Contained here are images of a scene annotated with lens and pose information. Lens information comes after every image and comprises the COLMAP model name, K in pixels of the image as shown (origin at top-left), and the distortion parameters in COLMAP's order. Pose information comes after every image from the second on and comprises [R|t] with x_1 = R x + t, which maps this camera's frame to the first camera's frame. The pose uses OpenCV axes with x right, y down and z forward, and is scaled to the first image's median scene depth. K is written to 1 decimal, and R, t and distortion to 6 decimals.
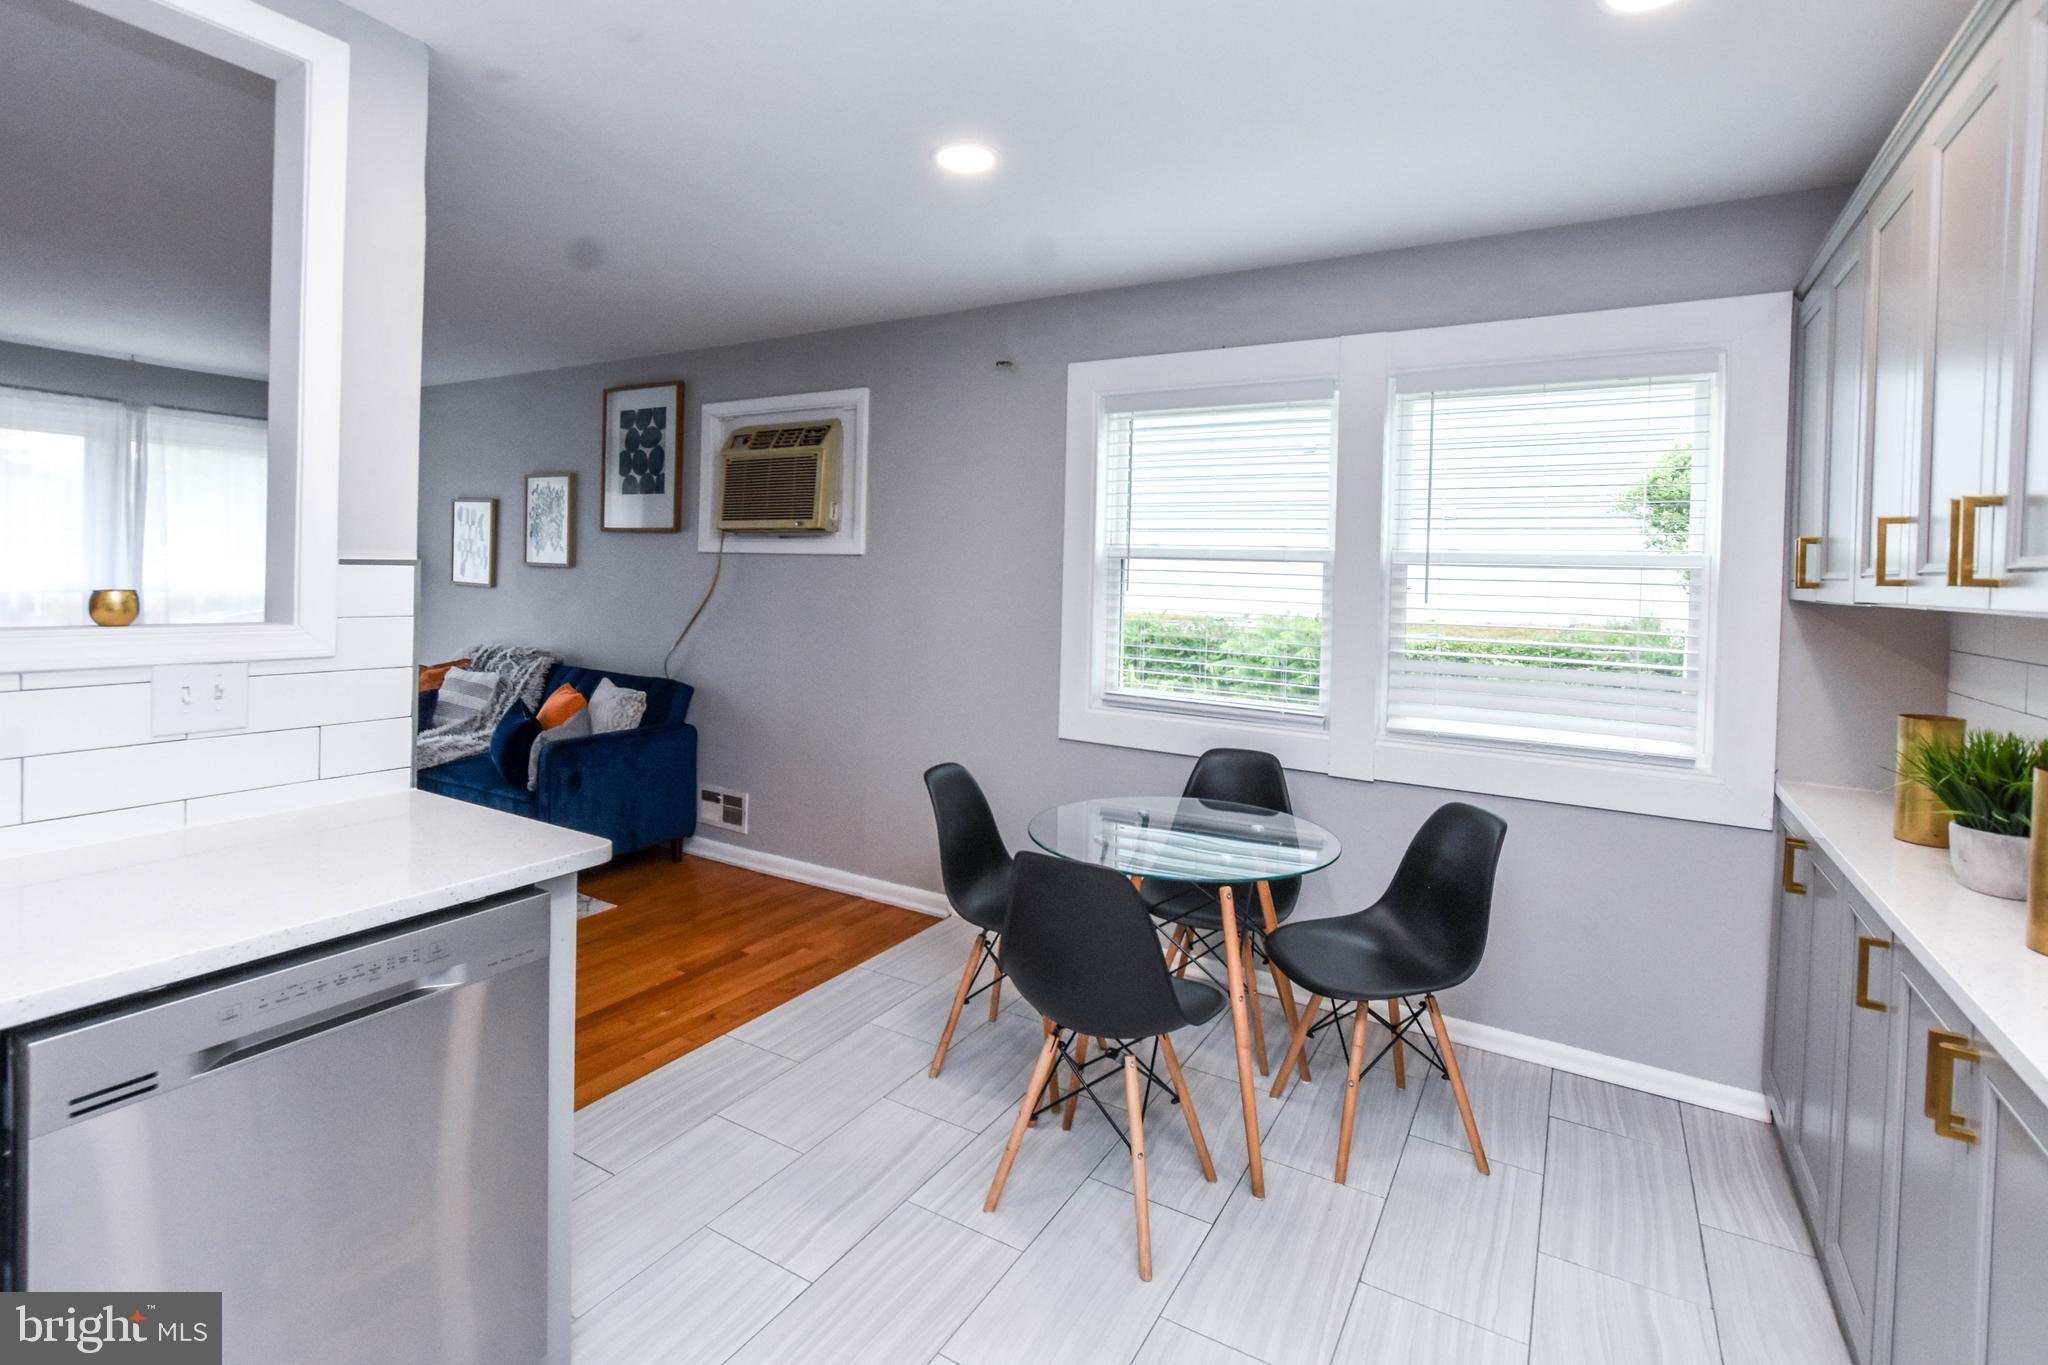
lens RADIAL K [[995.7, 0, 1023.8], [0, 995.7, 593.8], [0, 0, 1]] dist [-0.002674, 0.001497]
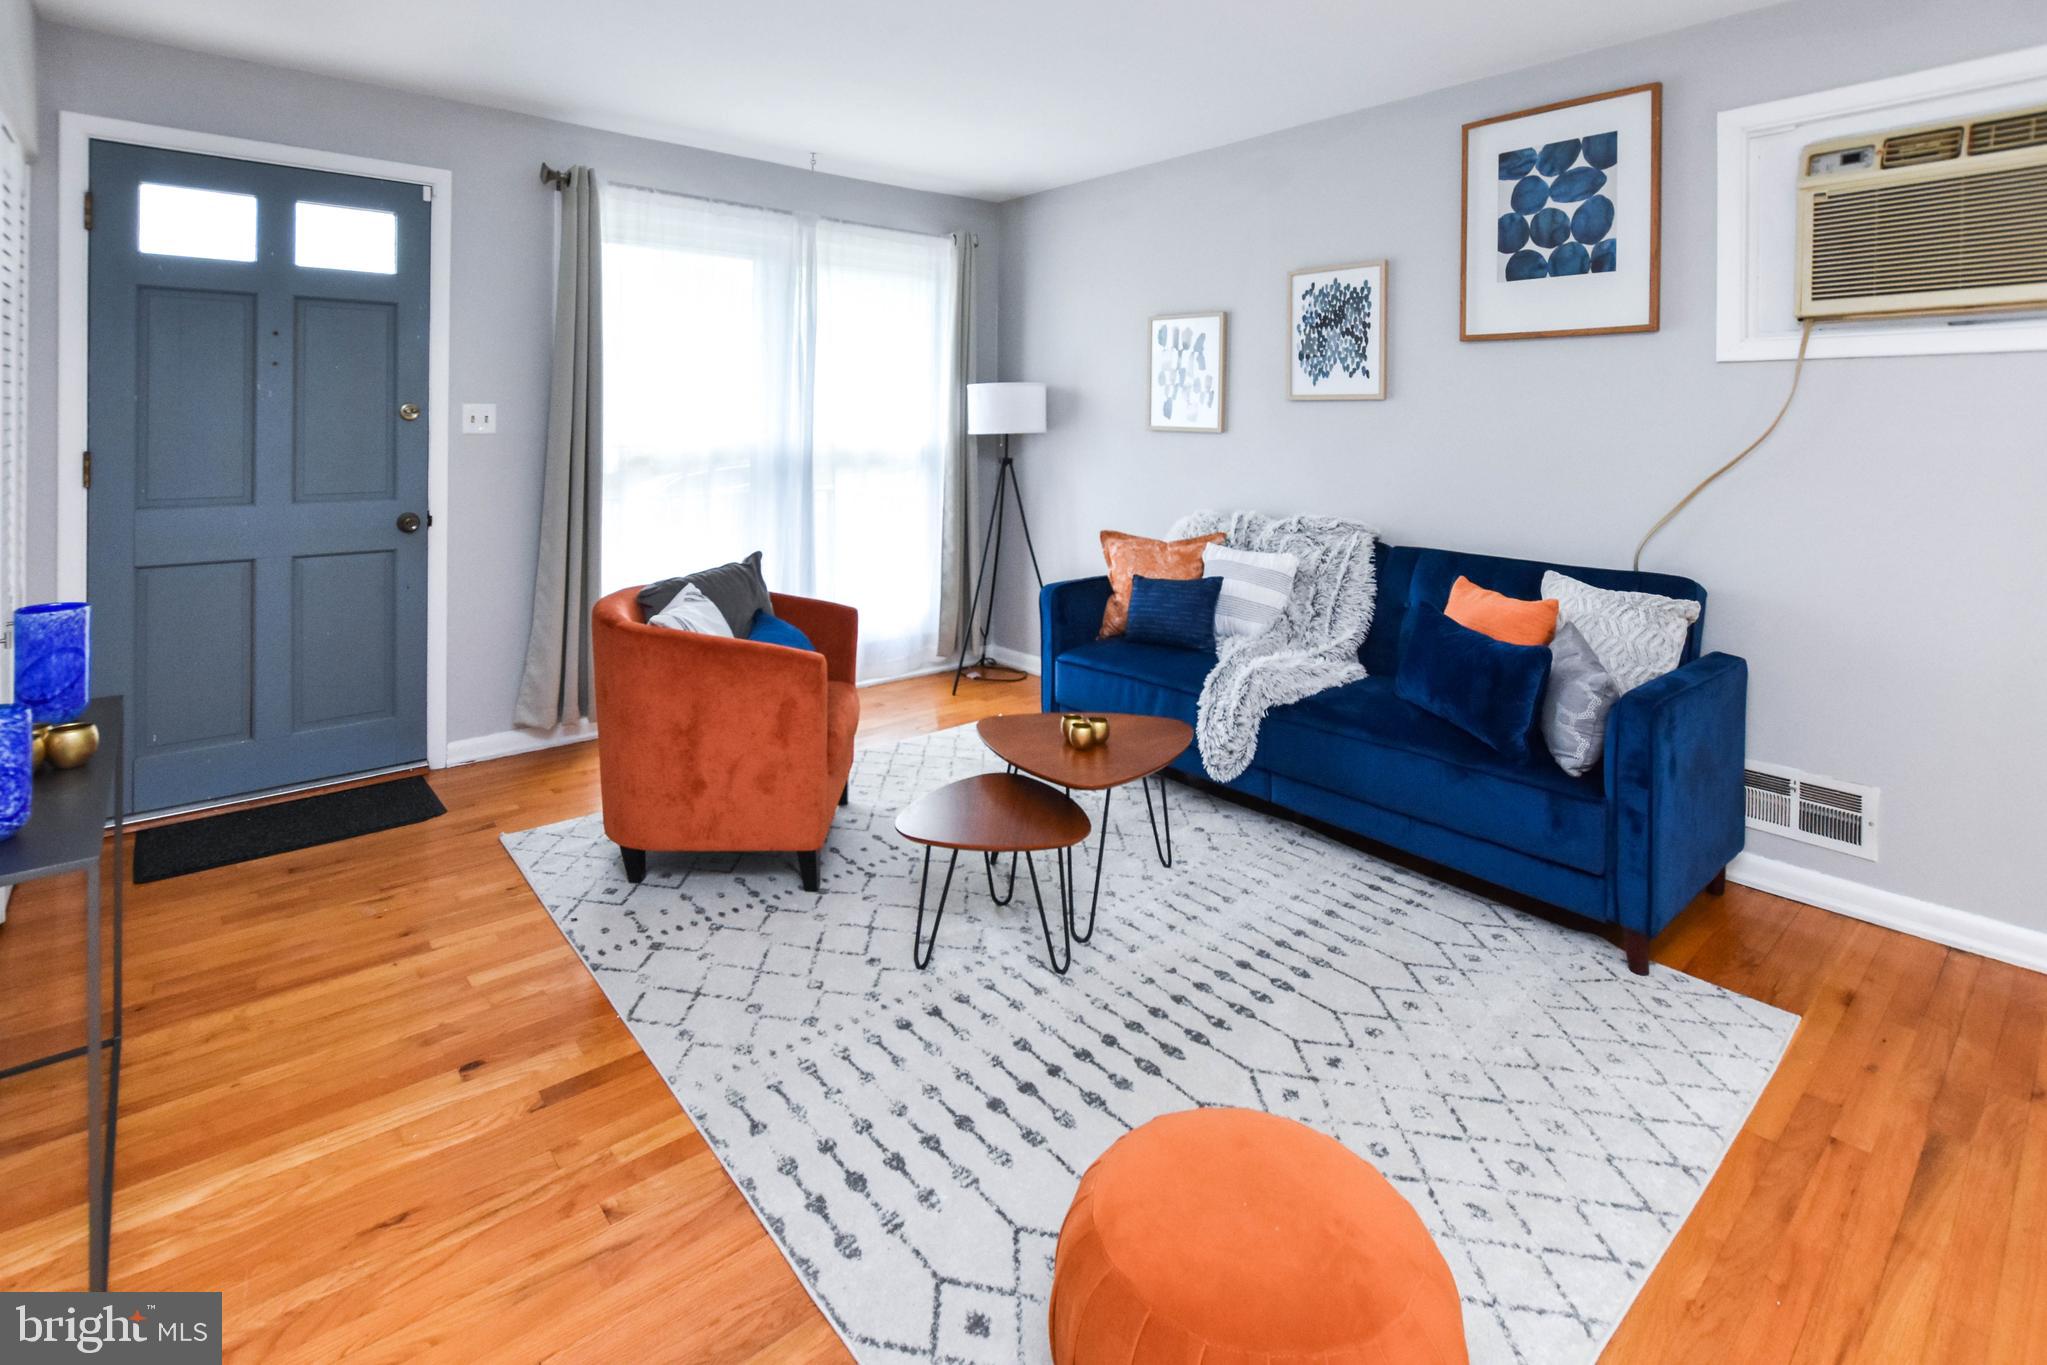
lens RADIAL K [[995.3, 0, 1014.0], [0, 995.3, 422.4], [0, 0, 1]] dist [-0.002674, 0.001497]
pose [[0.950484, -0.021079, -0.310058, -0.520279], [0.012533, 0.999485, -0.029527, 0.006347], [0.310521, 0.024179, 0.950259, 0.297668]]
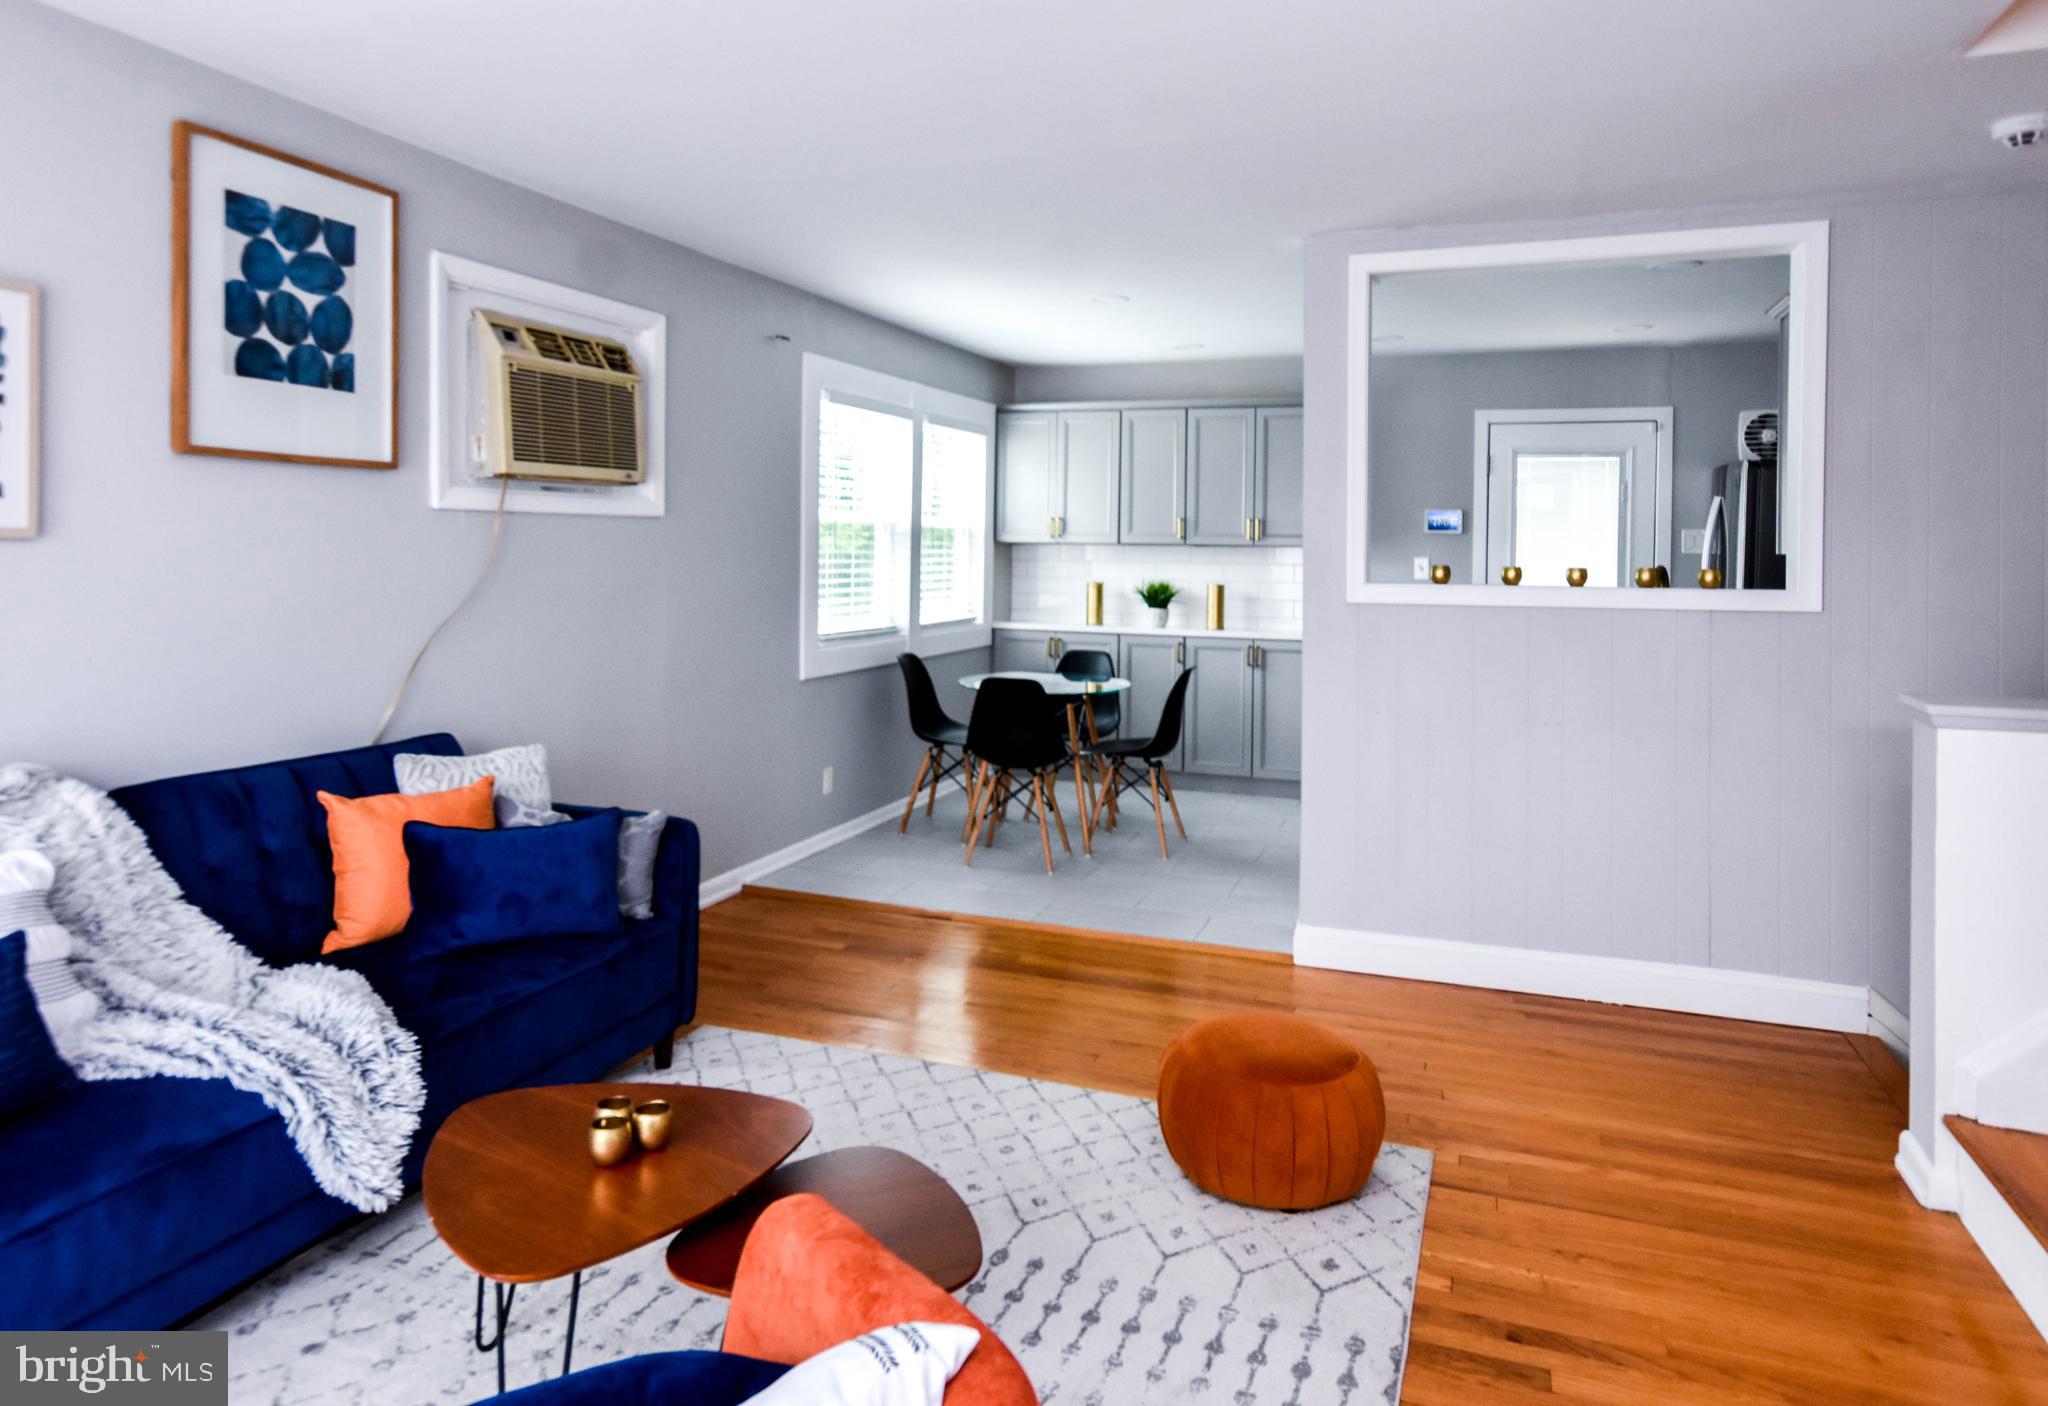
lens RADIAL K [[1301.0, 0, 1039.1], [0, 1301.0, 553.8], [0, 0, 1]] dist [0.008353, 0.000293]
pose [[-0.219746, -0.033315, 0.974988, -1.089758], [0.011858, 0.999252, 0.036817, -0.037656], [-0.975485, 0.019652, -0.219187, 0.793696]]
